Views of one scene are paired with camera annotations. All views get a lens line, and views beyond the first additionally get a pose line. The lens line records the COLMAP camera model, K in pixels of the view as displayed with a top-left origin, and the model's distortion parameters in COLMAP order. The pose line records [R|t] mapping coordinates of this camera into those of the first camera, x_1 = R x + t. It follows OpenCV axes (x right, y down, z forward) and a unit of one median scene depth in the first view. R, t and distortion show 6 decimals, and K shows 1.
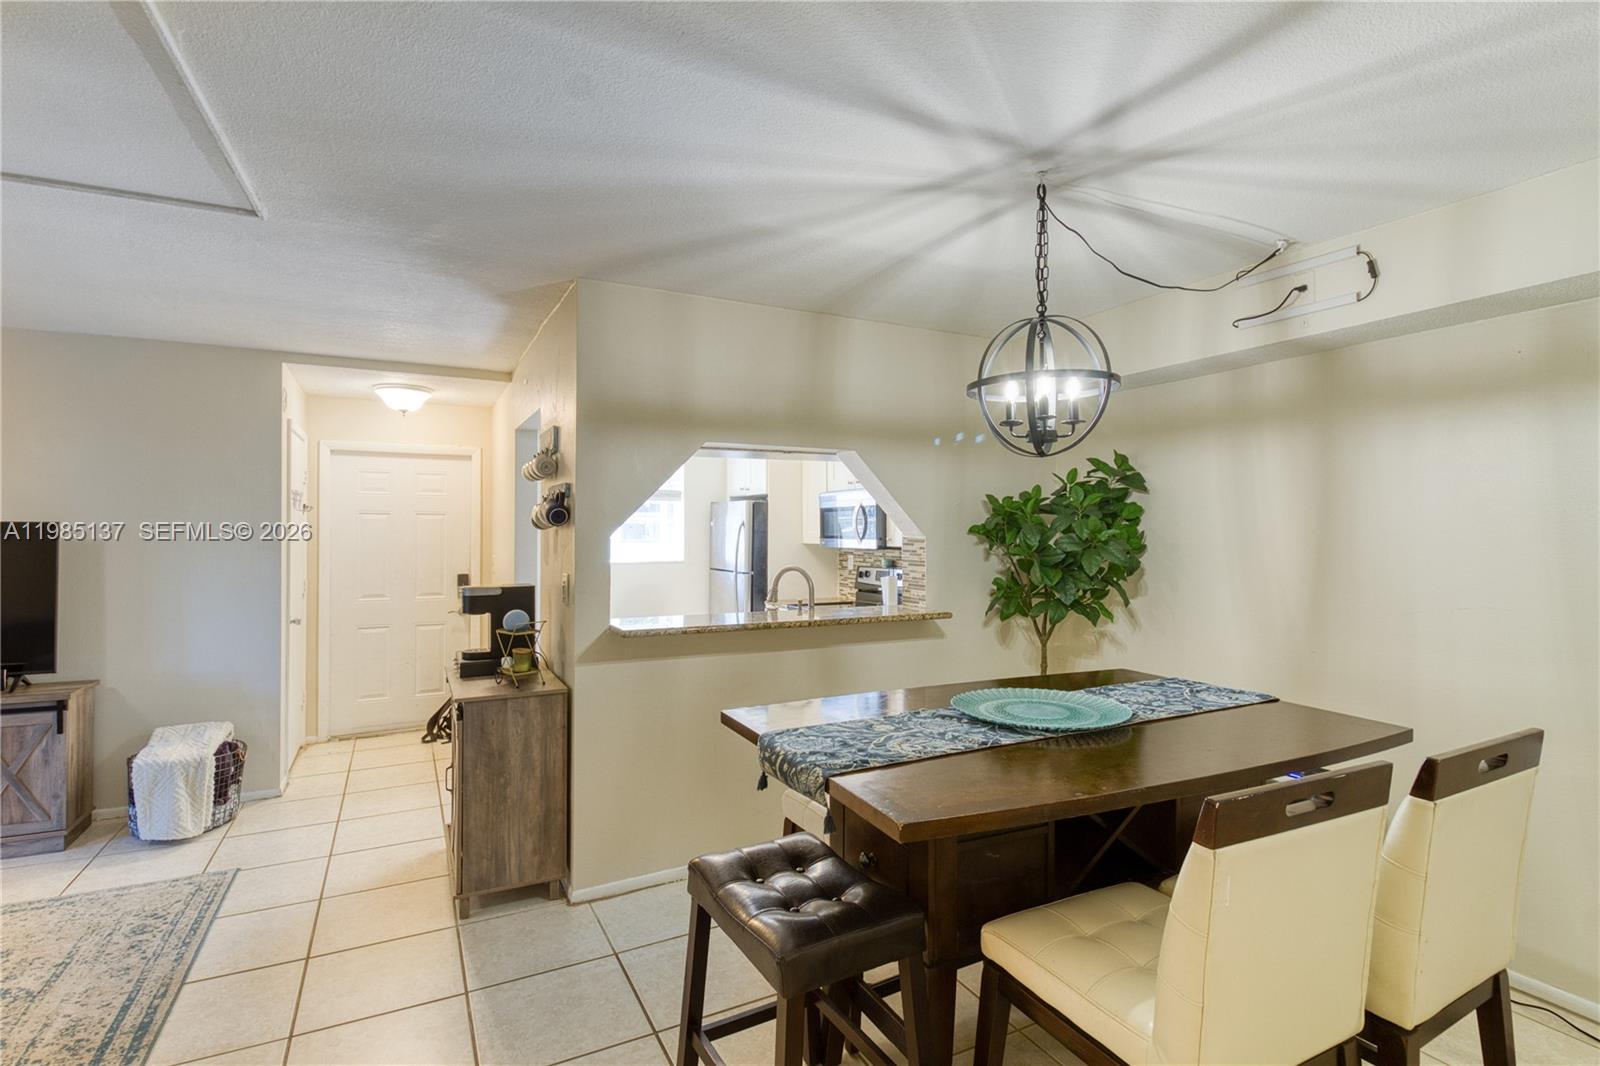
lens RADIAL K [[773.4, 0, 787.6], [0, 773.4, 525.5], [0, 0, 1]] dist [-0.003318, -0.001193]
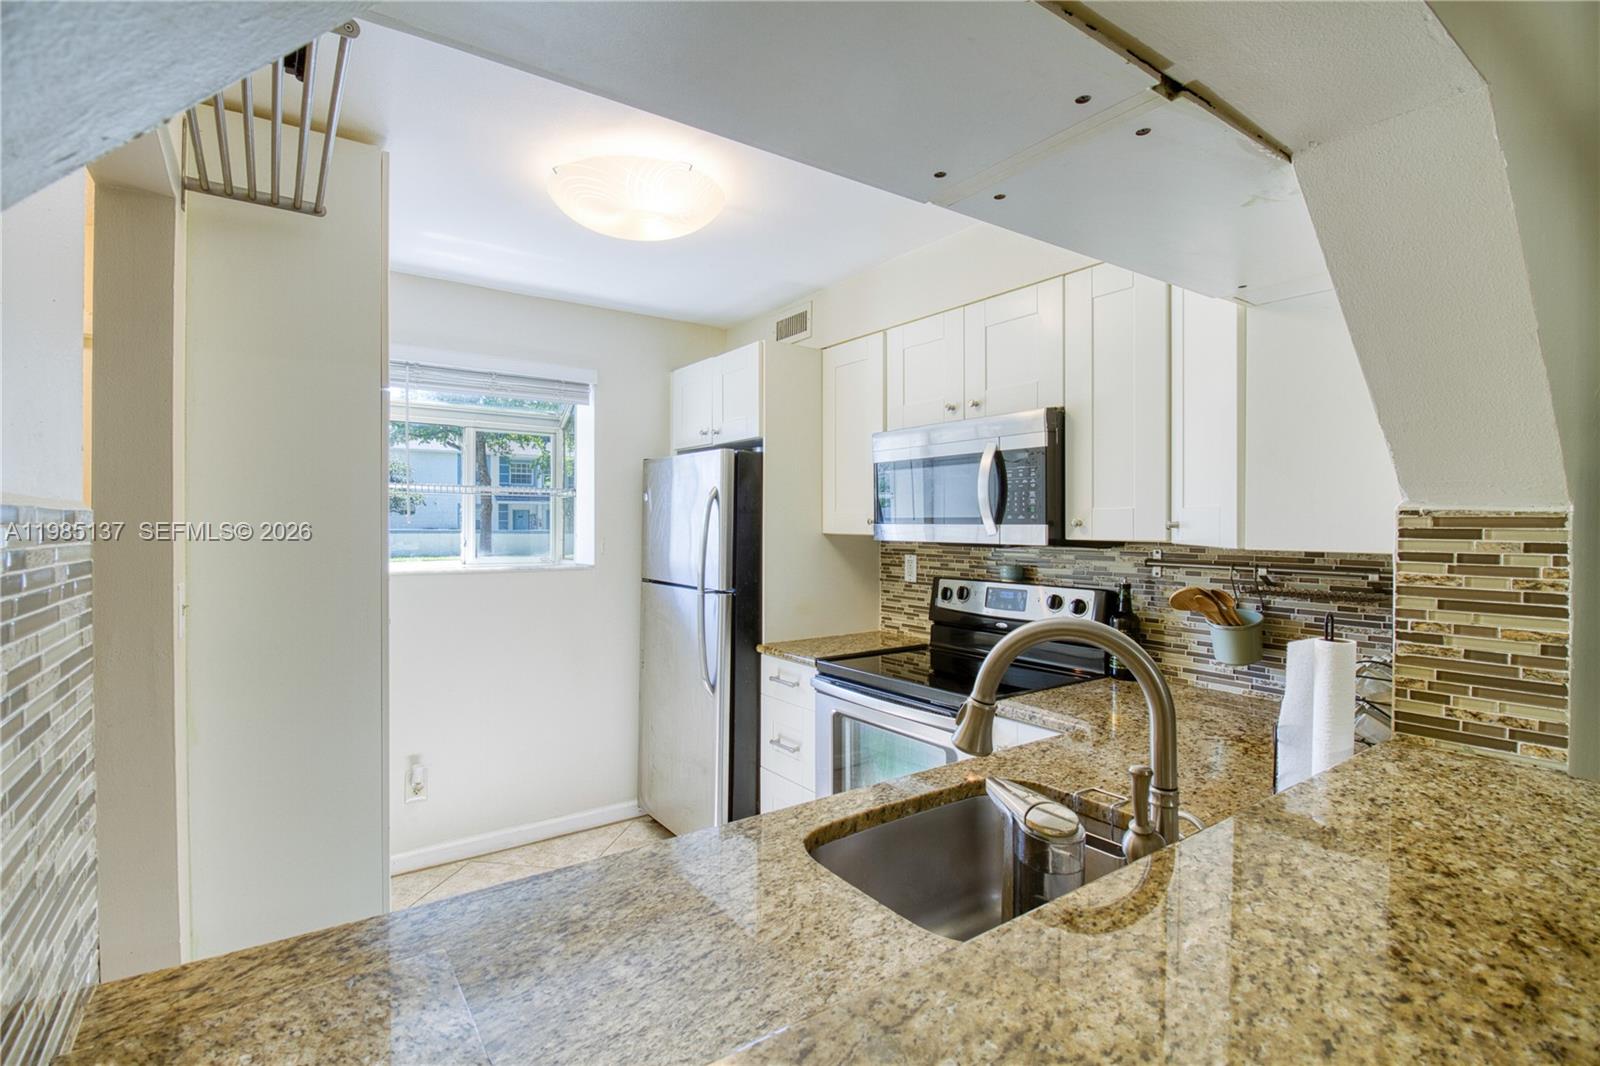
lens RADIAL K [[748.5, 0, 794.8], [0, 748.5, 527.5], [0, 0, 1]] dist [0.017324, -0.012402]
pose [[0.988688, 0.001636, 0.149980, -0.123116], [-0.003590, 0.999912, 0.012760, 0.019722], [-0.149946, -0.013154, 0.988607, 0.781886]]
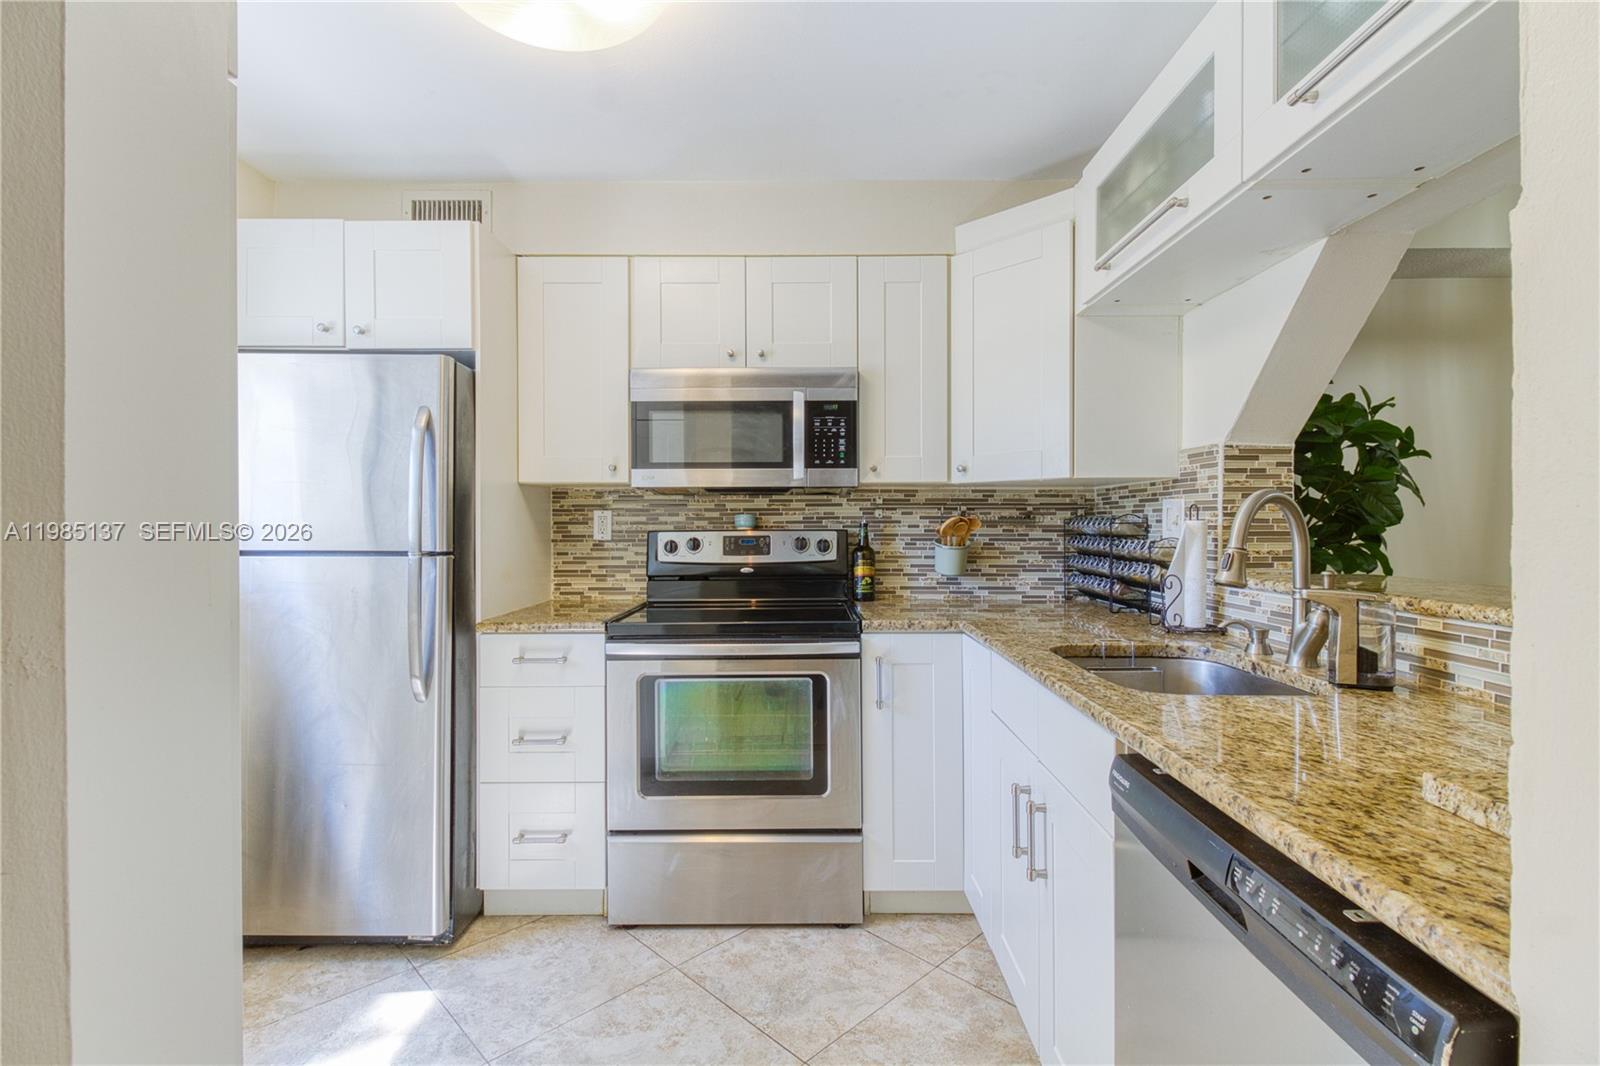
lens RADIAL K [[748.5, 0, 794.4], [0, 748.5, 529.5], [0, 0, 1]] dist [0.017324, -0.012402]
pose [[0.462056, -0.006222, 0.886829, -0.455406], [-0.004417, 0.999947, 0.009317, 0.071755], [-0.886840, -0.008222, 0.462004, 1.061259]]
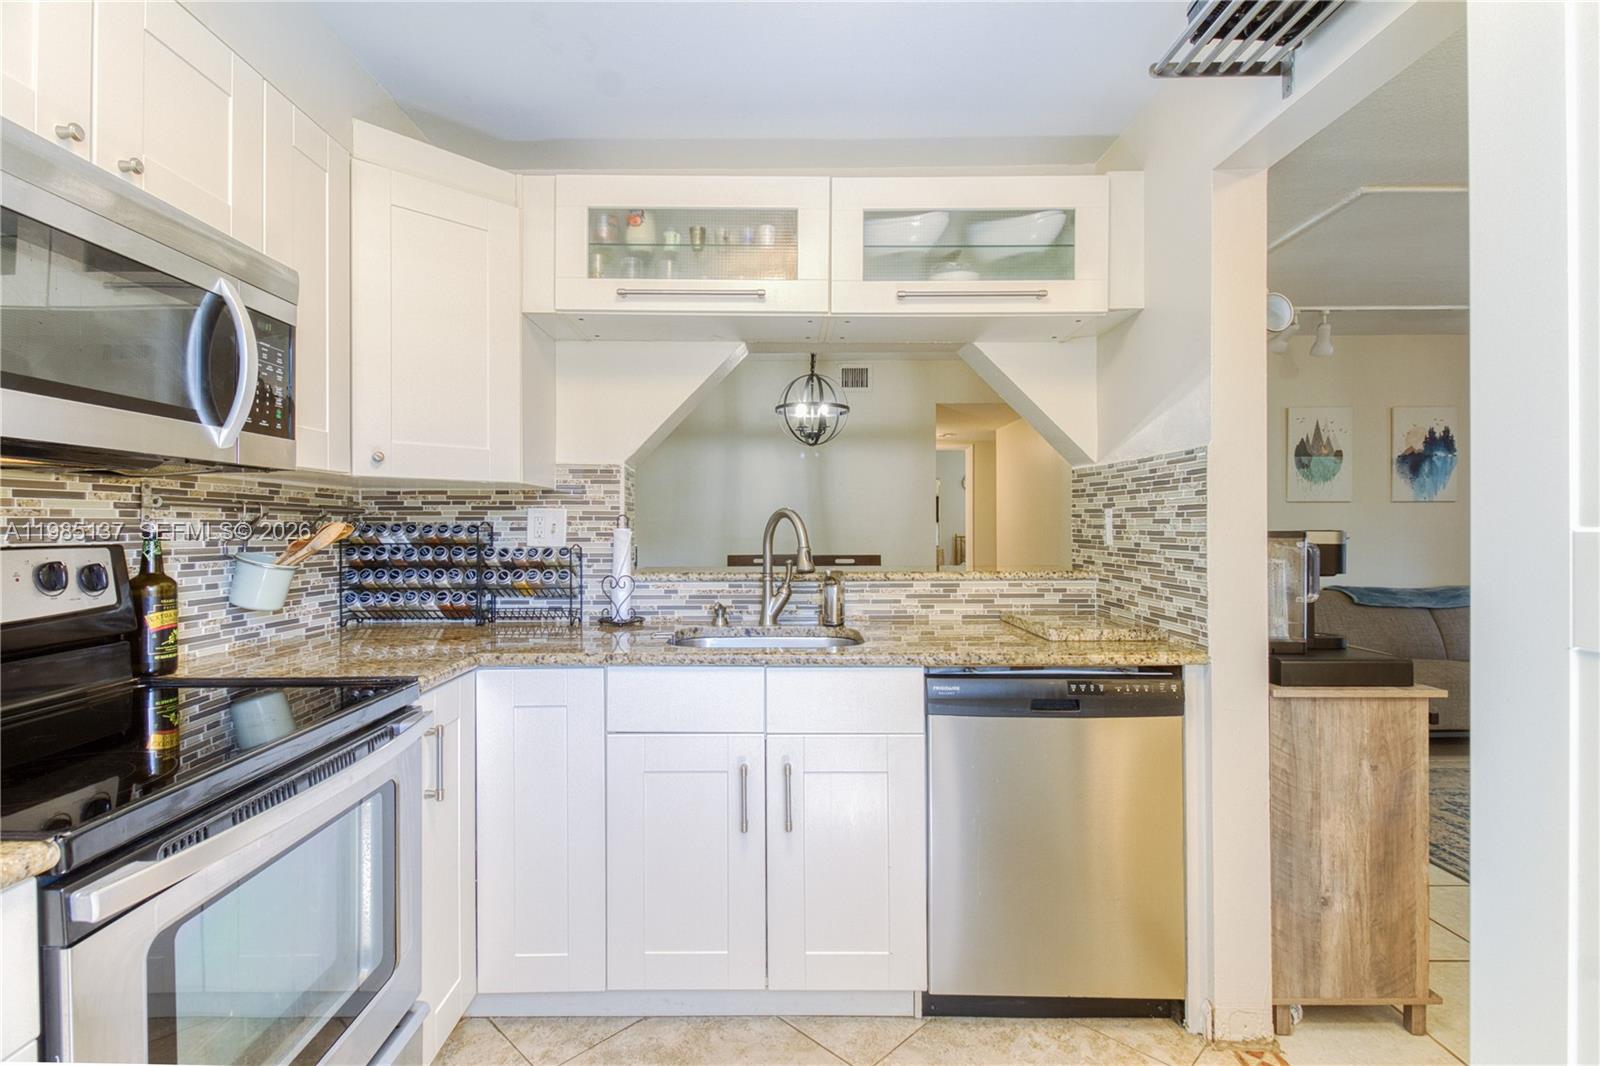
lens RADIAL K [[748.5, 0, 796.0], [0, 748.5, 530.2], [0, 0, 1]] dist [0.017324, -0.012402]
pose [[-0.893369, 0.002564, 0.449317, -0.260777], [0.001165, 0.999994, -0.003390, 0.072785], [-0.449323, -0.002505, -0.893366, 1.550870]]
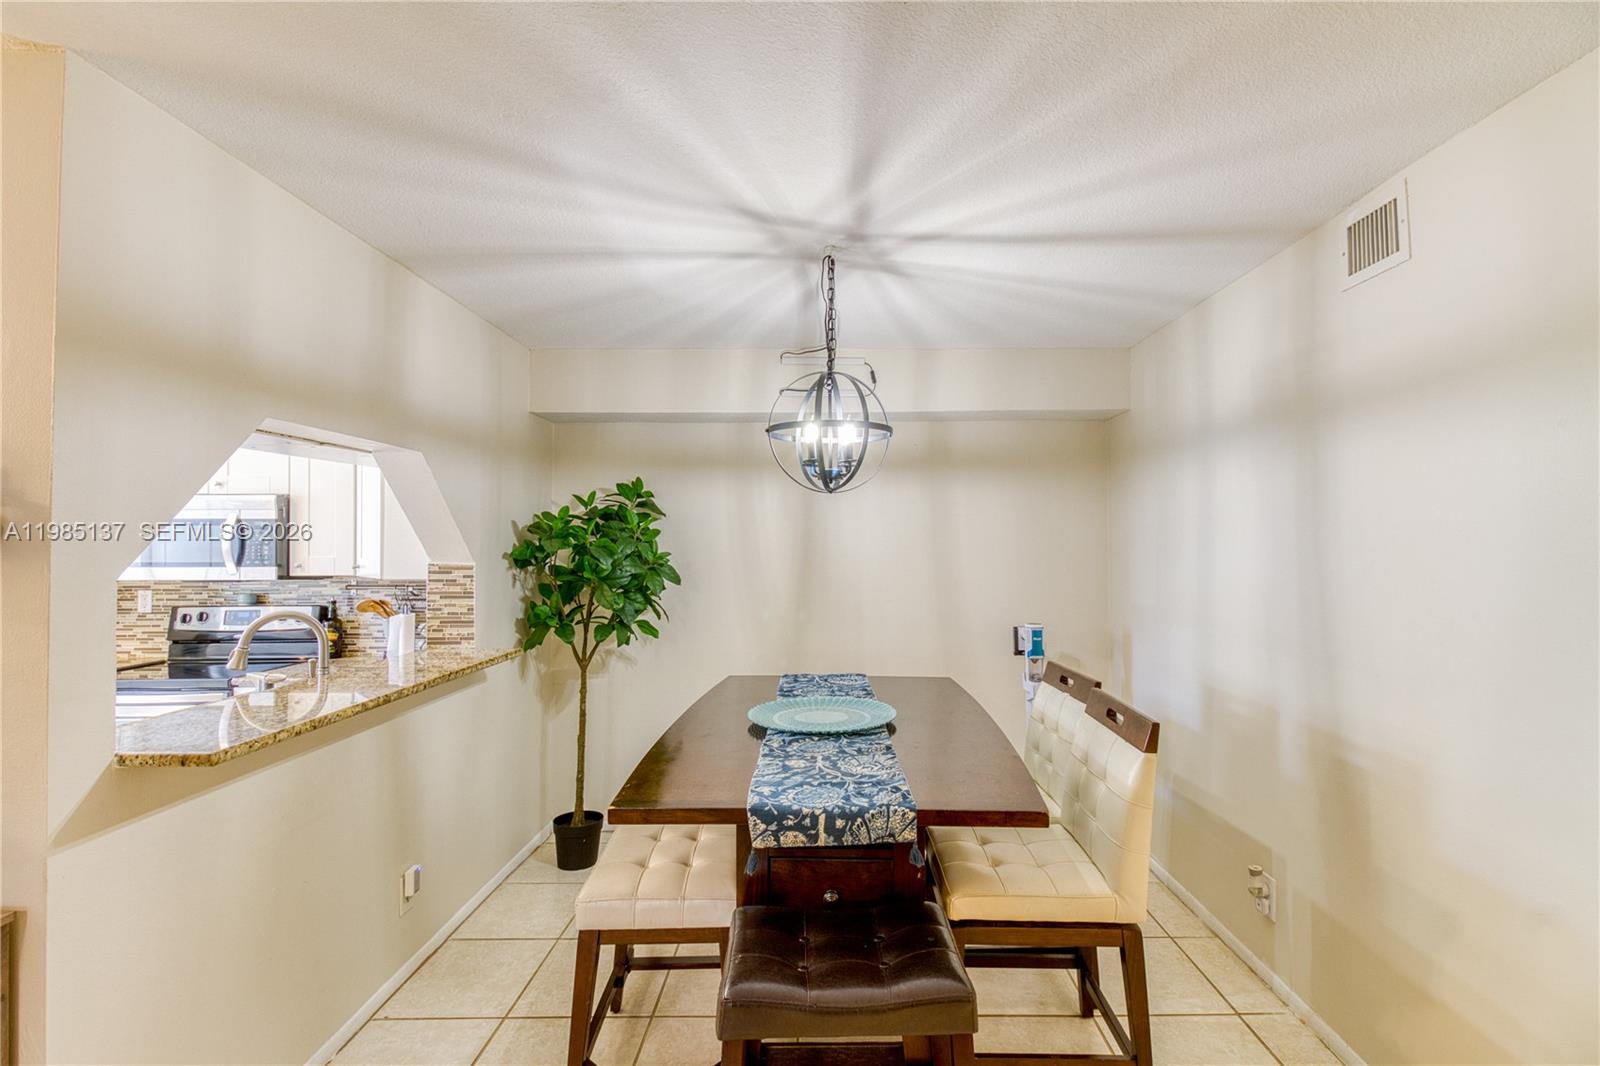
lens RADIAL K [[748.5, 0, 845.7], [0, 748.5, 530.0], [0, 0, 1]] dist [0.017324, -0.012402]
pose [[0.435843, 0.014773, 0.899901, -0.377237], [-0.003911, 0.999887, -0.014520, -0.010699], [-0.900014, 0.002809, 0.435852, 0.282631]]
